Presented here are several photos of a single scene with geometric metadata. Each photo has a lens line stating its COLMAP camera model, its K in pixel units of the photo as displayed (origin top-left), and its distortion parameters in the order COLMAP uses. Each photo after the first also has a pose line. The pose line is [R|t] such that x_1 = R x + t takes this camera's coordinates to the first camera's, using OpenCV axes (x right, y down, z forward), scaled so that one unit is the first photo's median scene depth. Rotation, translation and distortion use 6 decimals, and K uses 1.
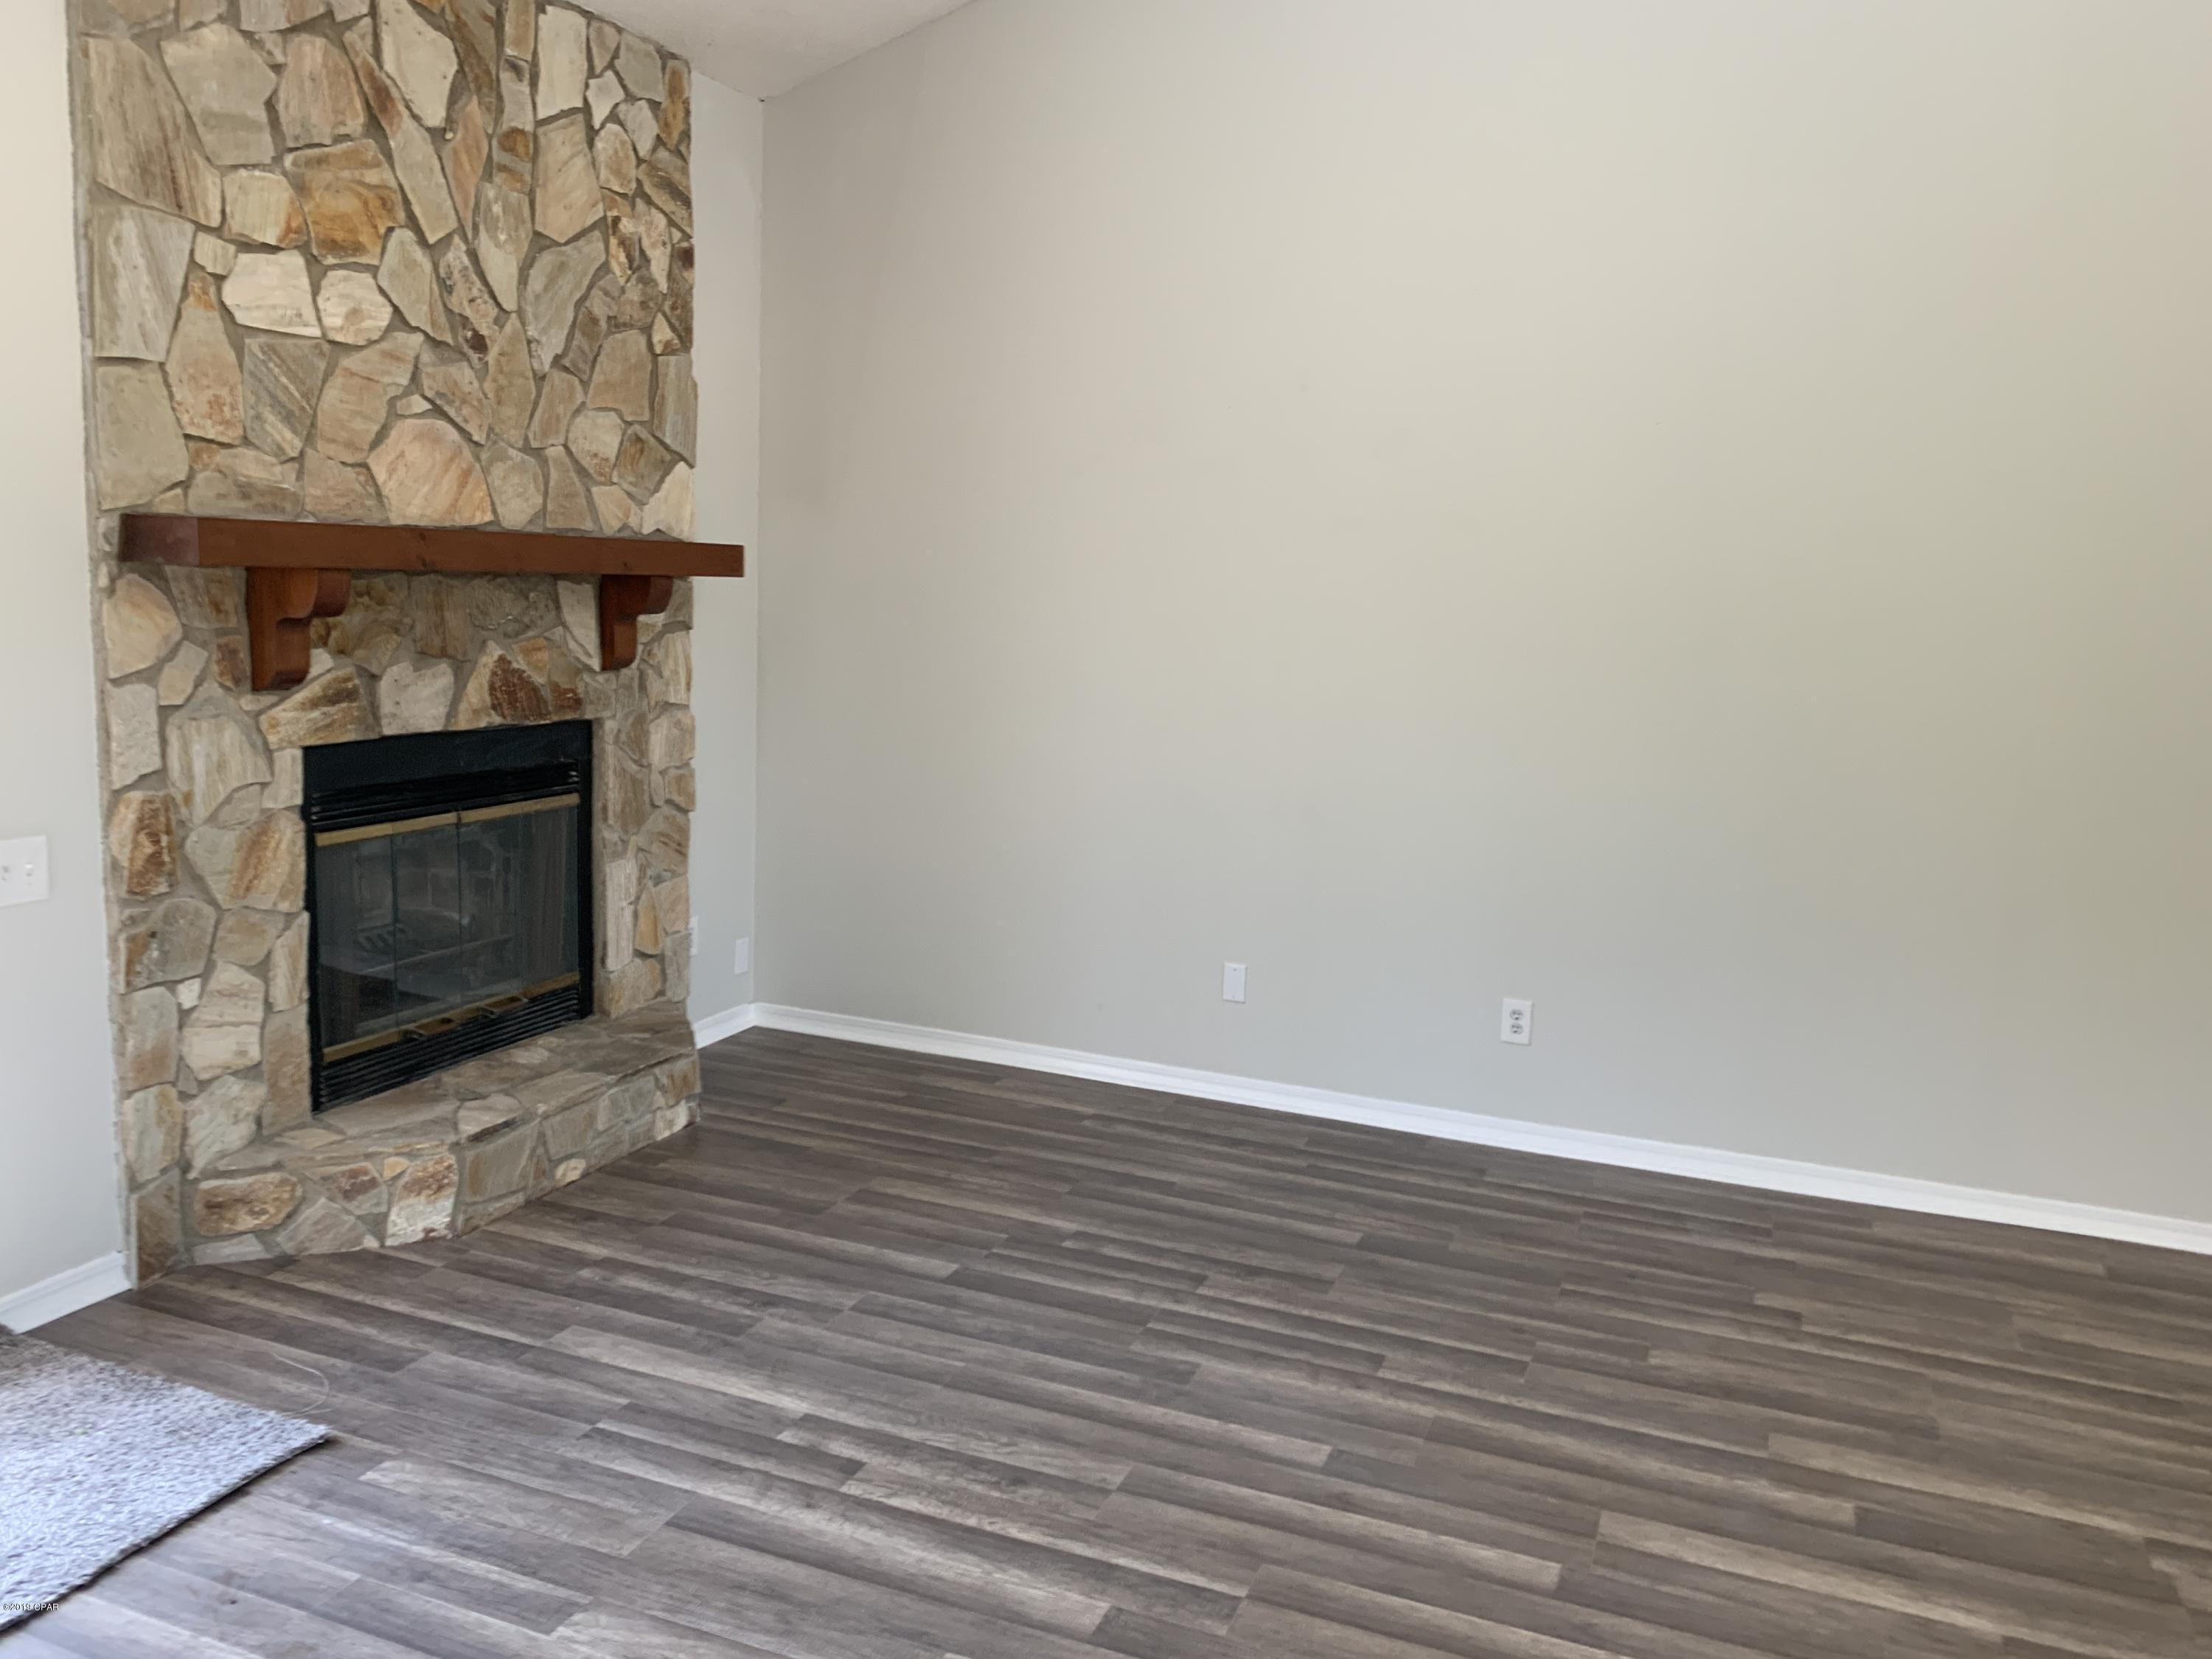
lens RADIAL K [[1737.0, 0, 1111.3], [0, 1737.0, 802.7], [0, 0, 1]] dist [0.031642, -0.023280]
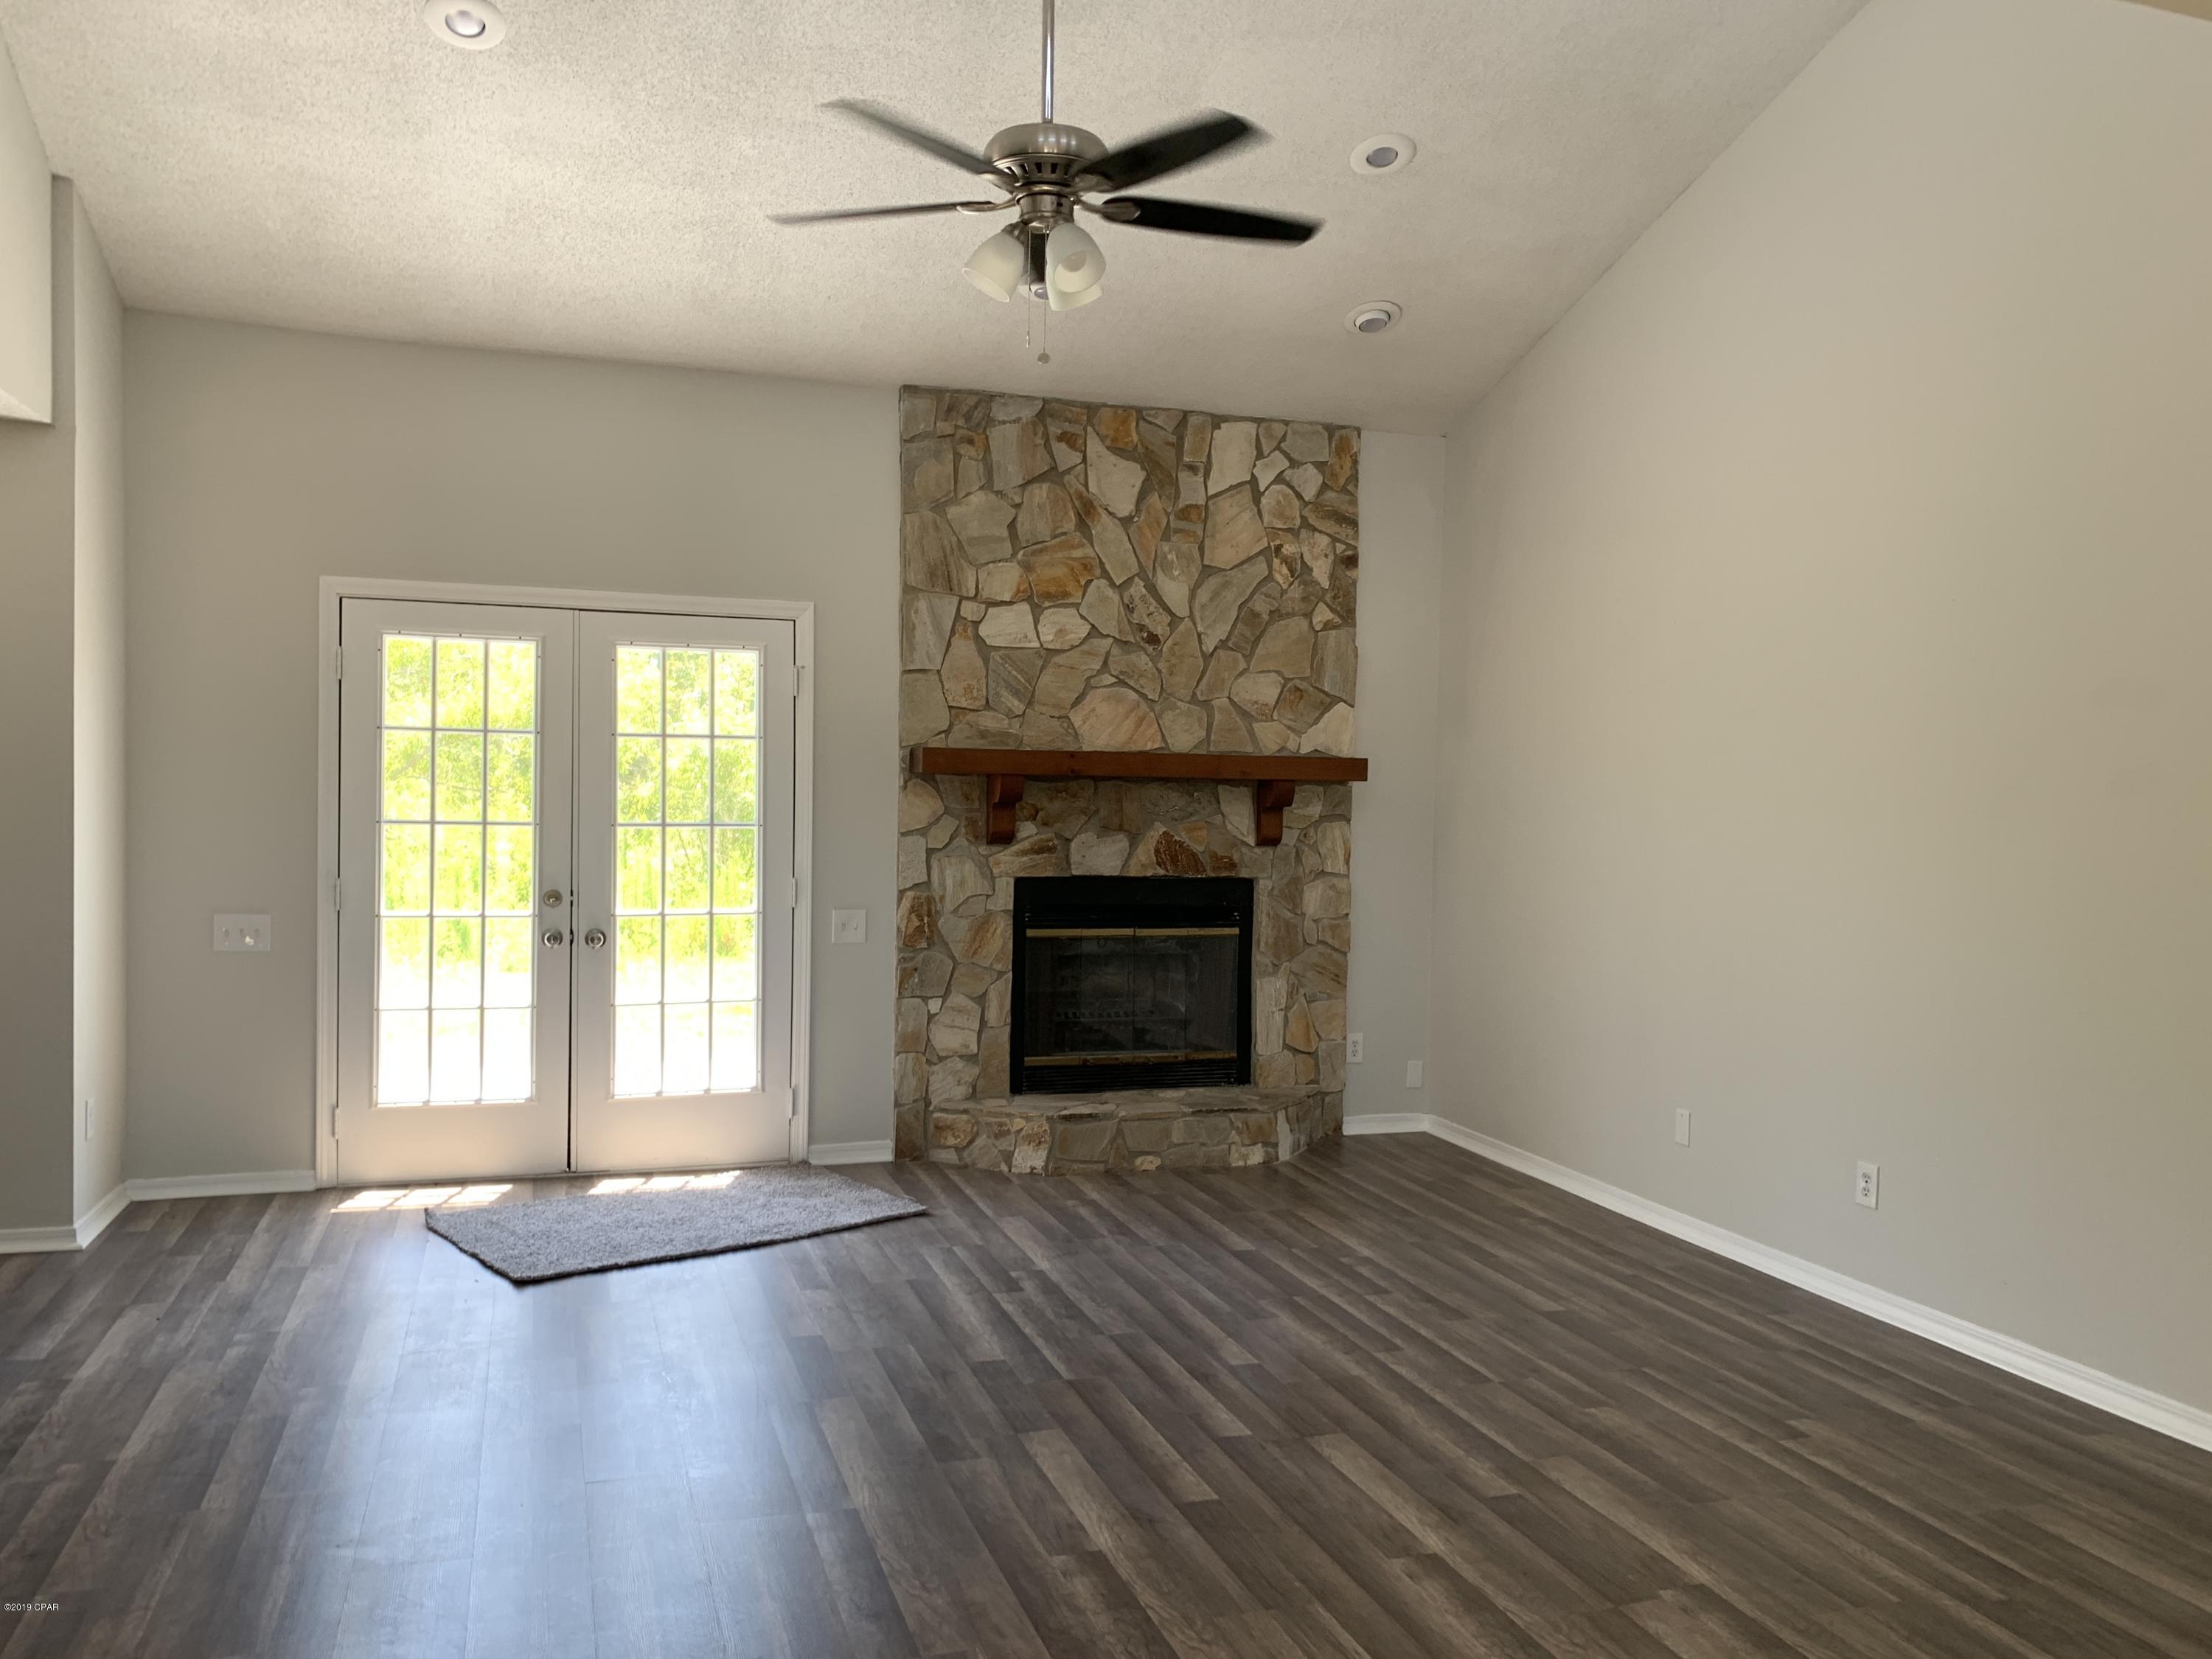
lens RADIAL K [[1711.1, 0, 1087.4], [0, 1711.1, 832.4], [0, 0, 1]] dist [0.220593, -0.311887]
pose [[0.632729, -0.009641, -0.774314, 0.927080], [-0.096169, 0.991203, -0.090926, 0.073931], [0.768379, 0.131997, 0.626236, -0.028785]]
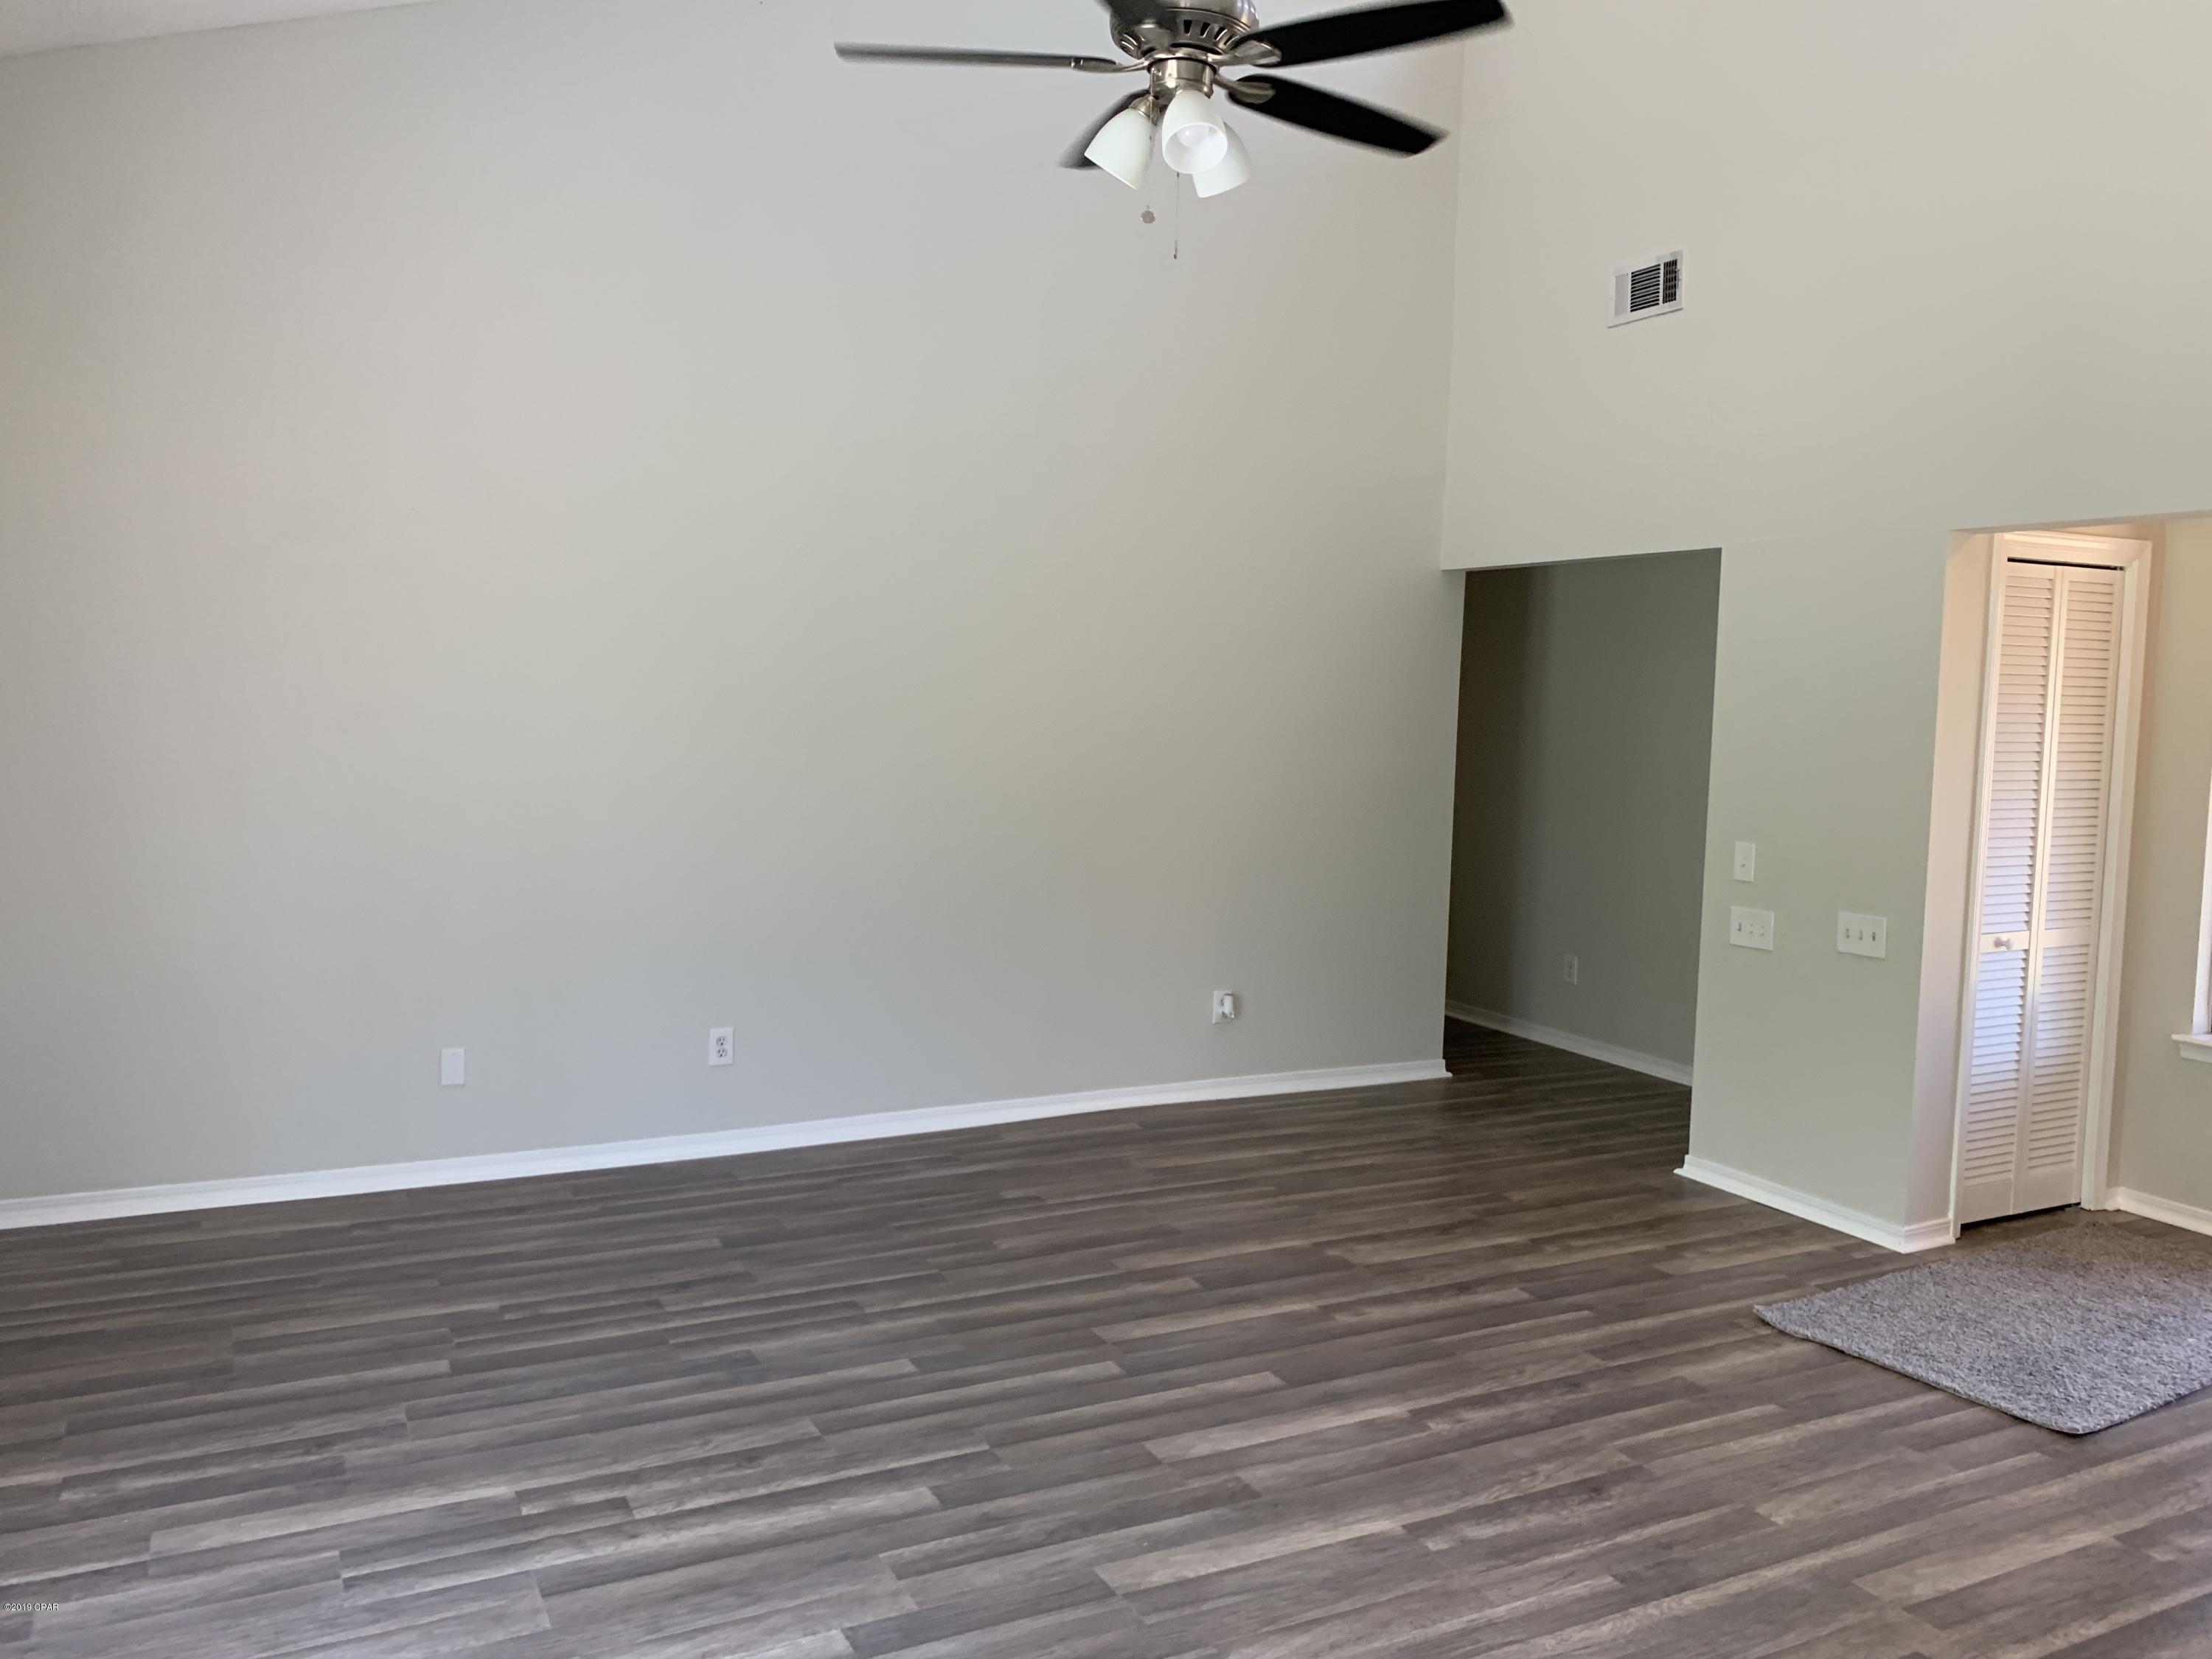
lens RADIAL K [[1737.0, 0, 1111.3], [0, 1737.0, 802.7], [0, 0, 1]] dist [0.031642, -0.023280]
pose [[0.657303, -0.076304, 0.749753, -0.580039], [0.106412, 0.994291, 0.007901, -0.025414], [-0.746076, 0.074589, 0.661670, 0.008893]]
